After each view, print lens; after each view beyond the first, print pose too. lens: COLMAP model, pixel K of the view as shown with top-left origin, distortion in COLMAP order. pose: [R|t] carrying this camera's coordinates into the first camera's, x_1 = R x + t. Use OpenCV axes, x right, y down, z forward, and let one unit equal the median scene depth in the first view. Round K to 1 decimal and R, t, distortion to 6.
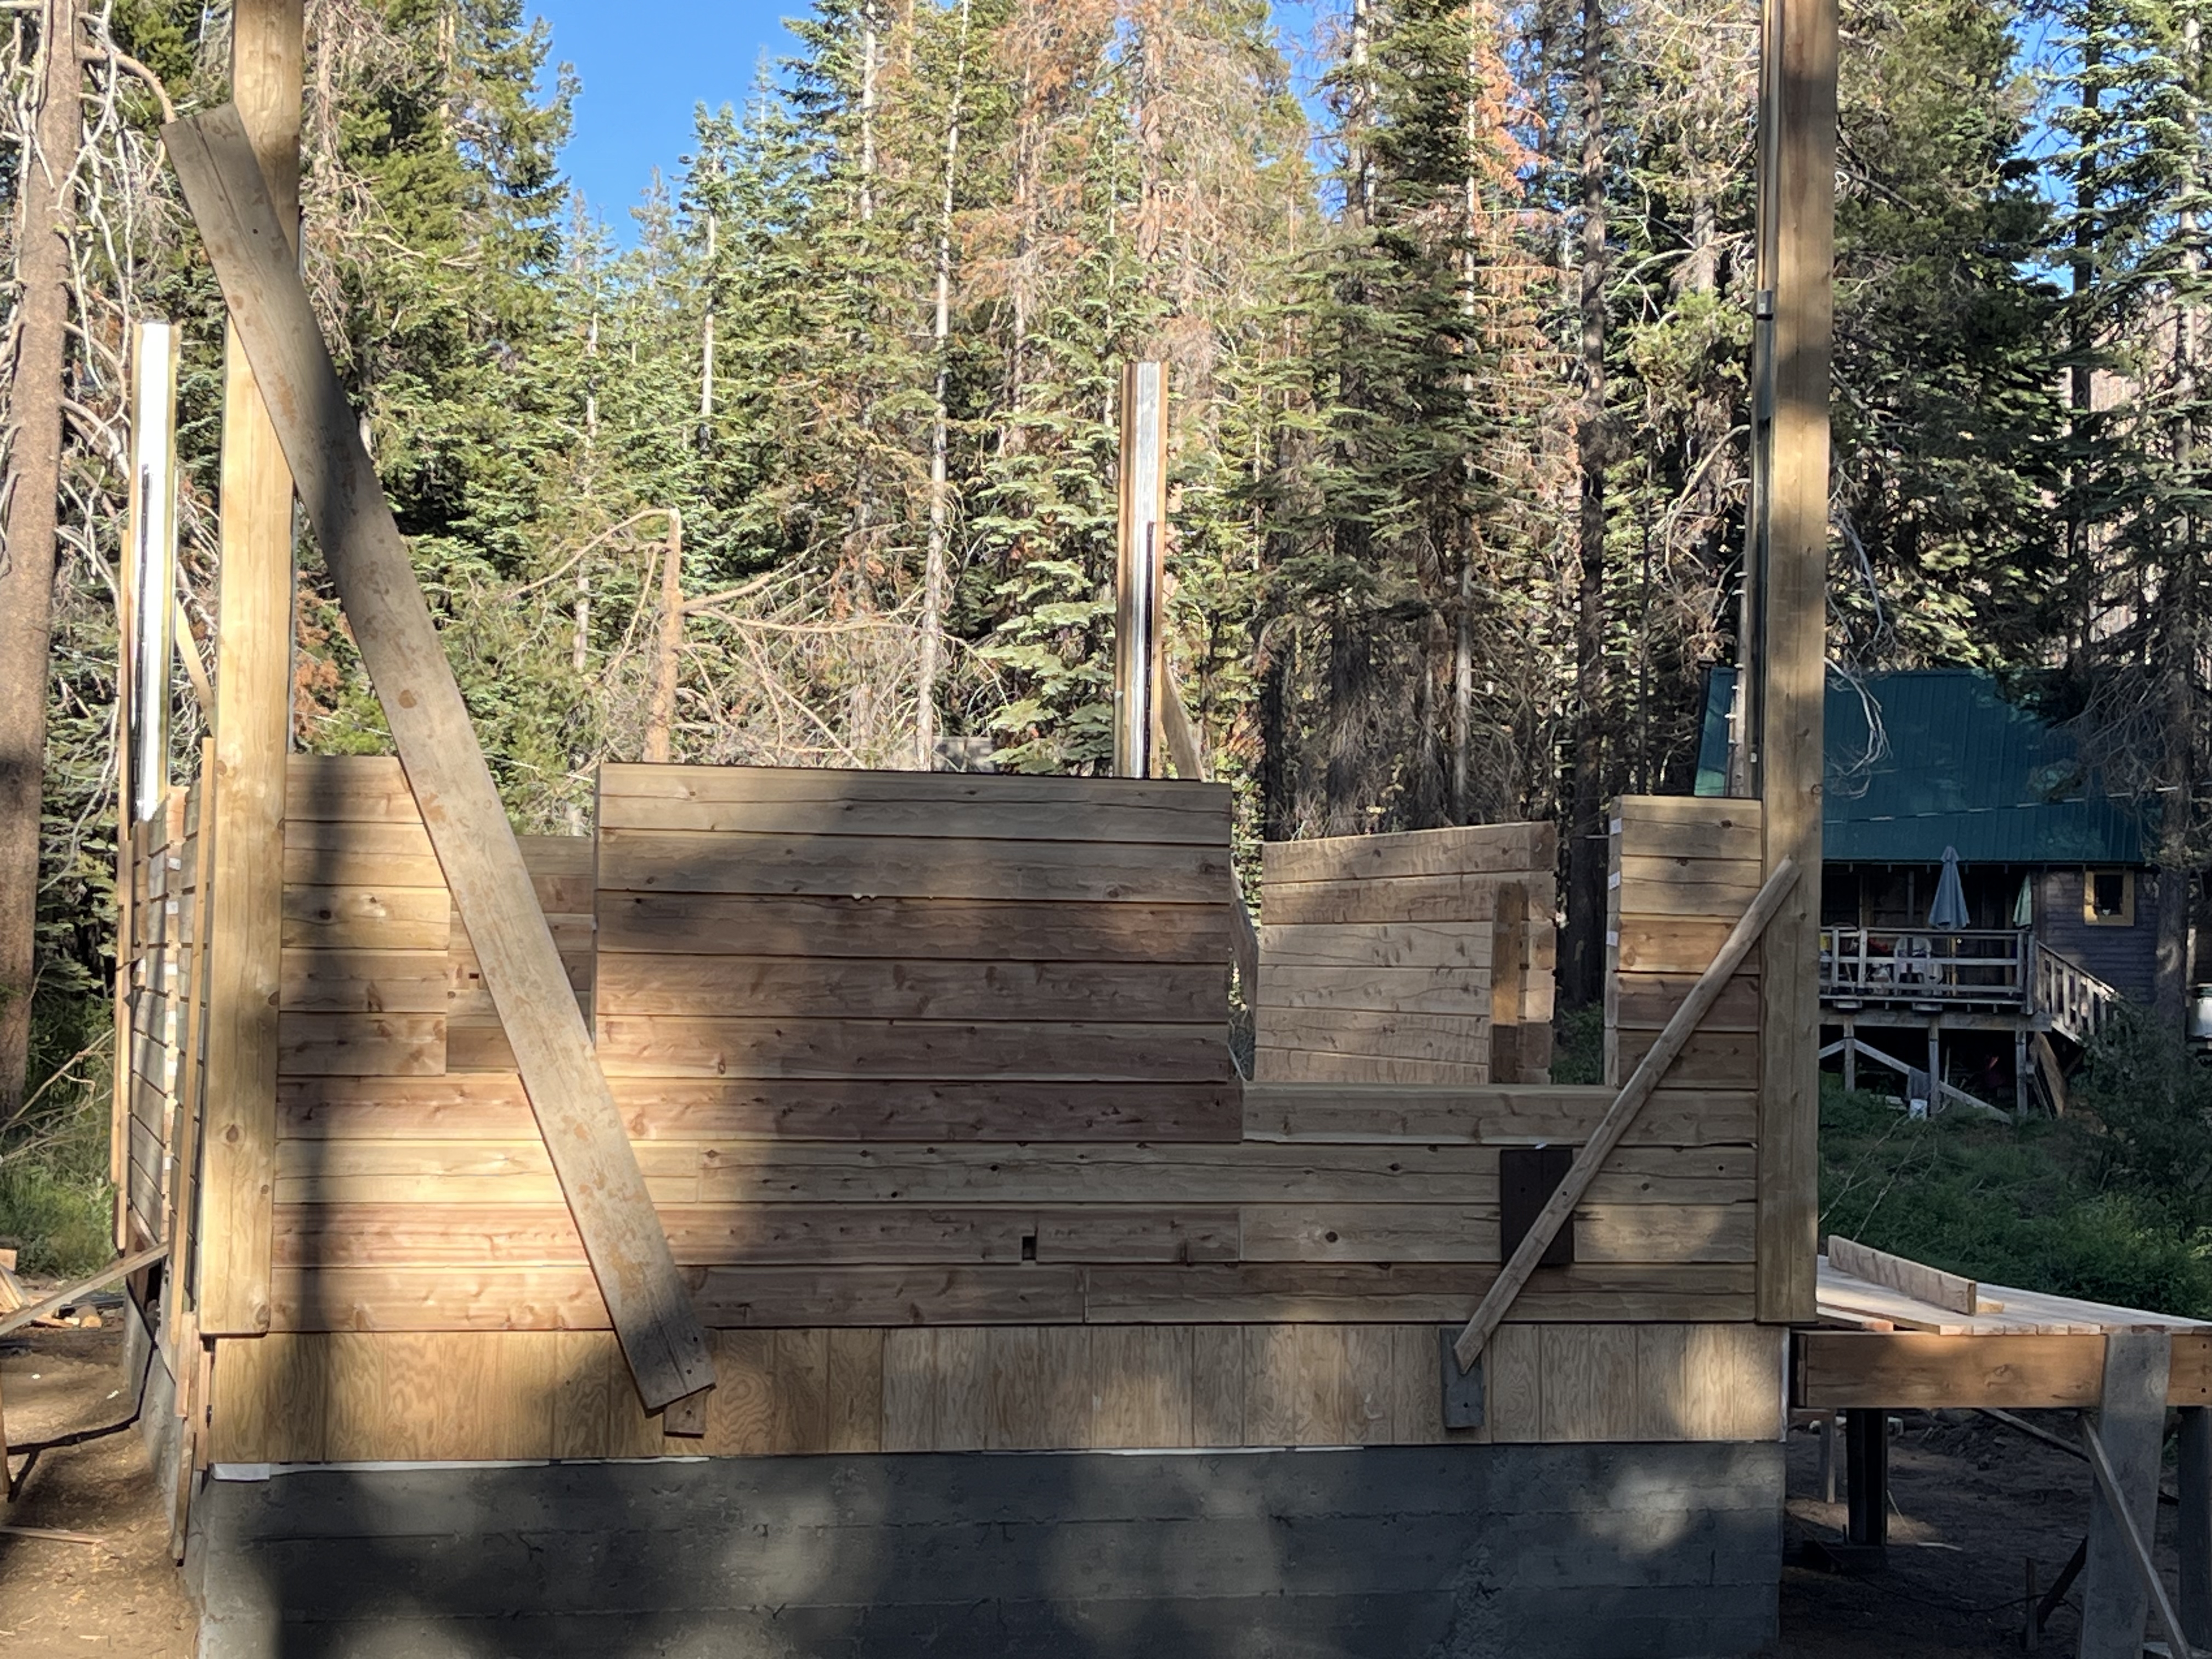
lens RADIAL K [[3878.0, 0, 1106.0], [0, 3878.0, 829.5], [0, 0, 1]] dist [0.195546, -0.872520]
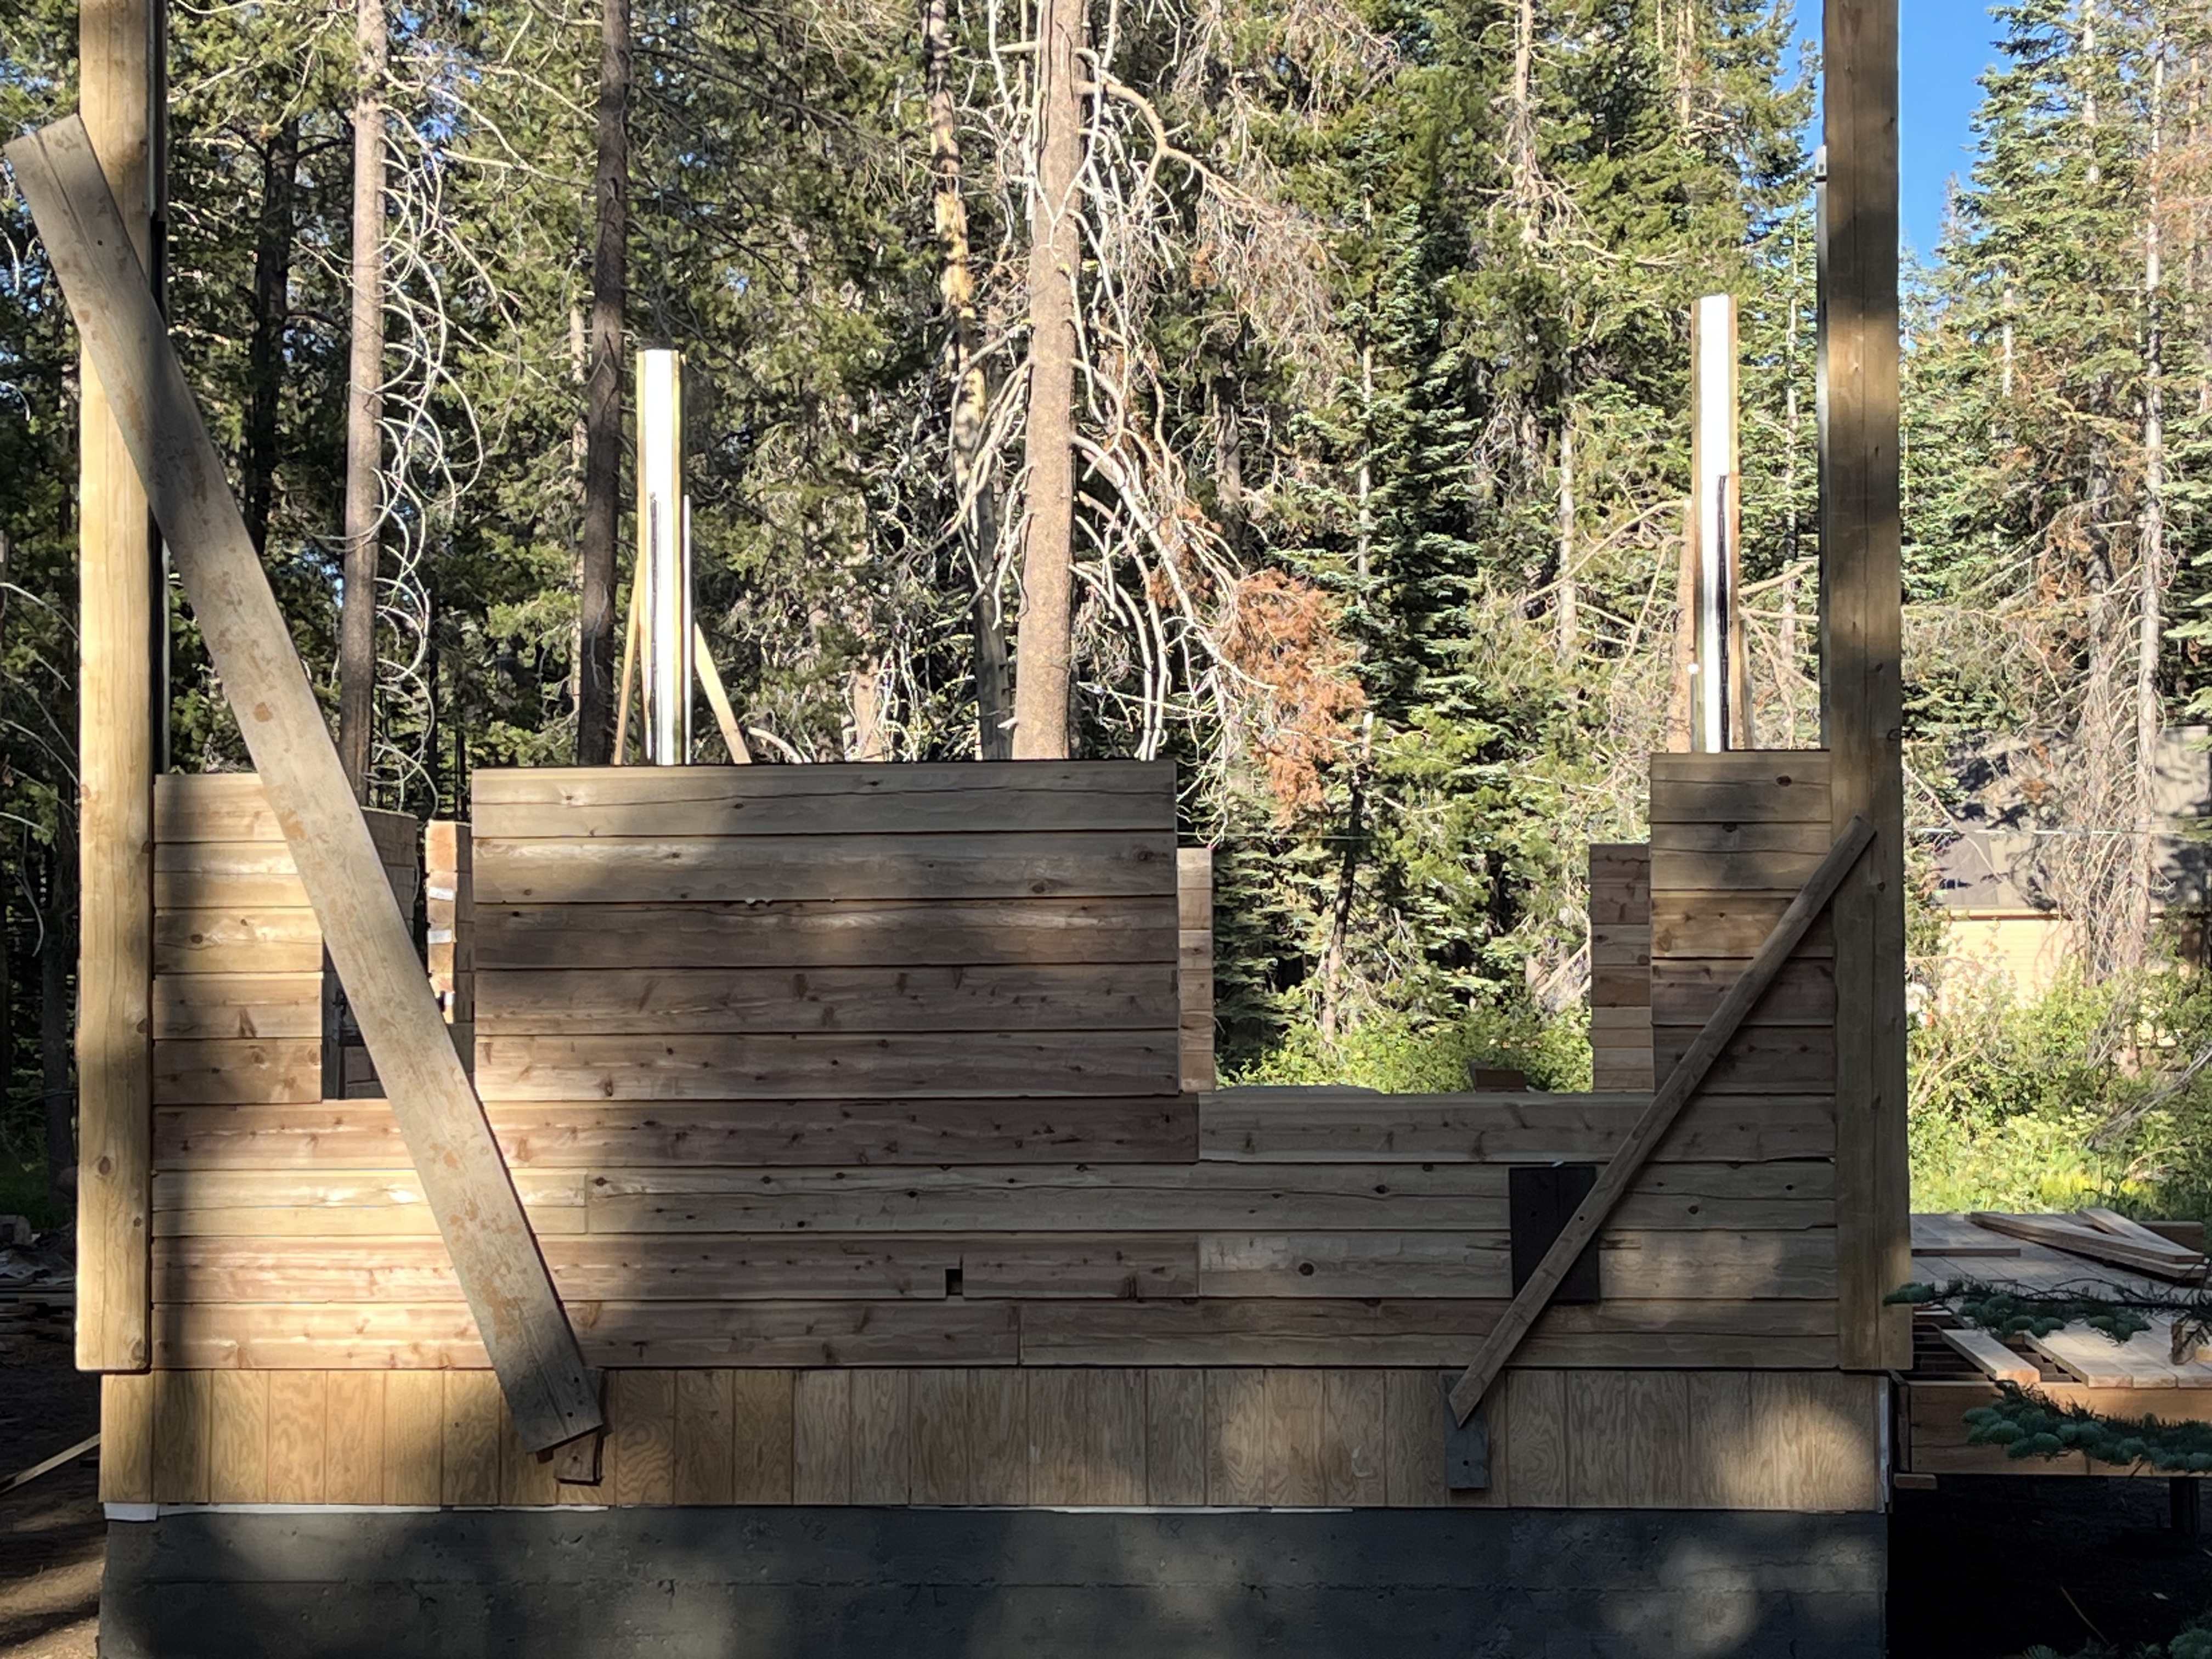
lens RADIAL K [[4007.1, 0, 1106.0], [0, 4007.1, 829.5], [0, 0, 1]] dist [0.185672, -0.842930]
pose [[0.931609, -0.041084, -0.361132, 0.347927], [0.038958, 0.999154, -0.013167, 0.015428], [0.361367, -0.001802, 0.932422, 0.135094]]
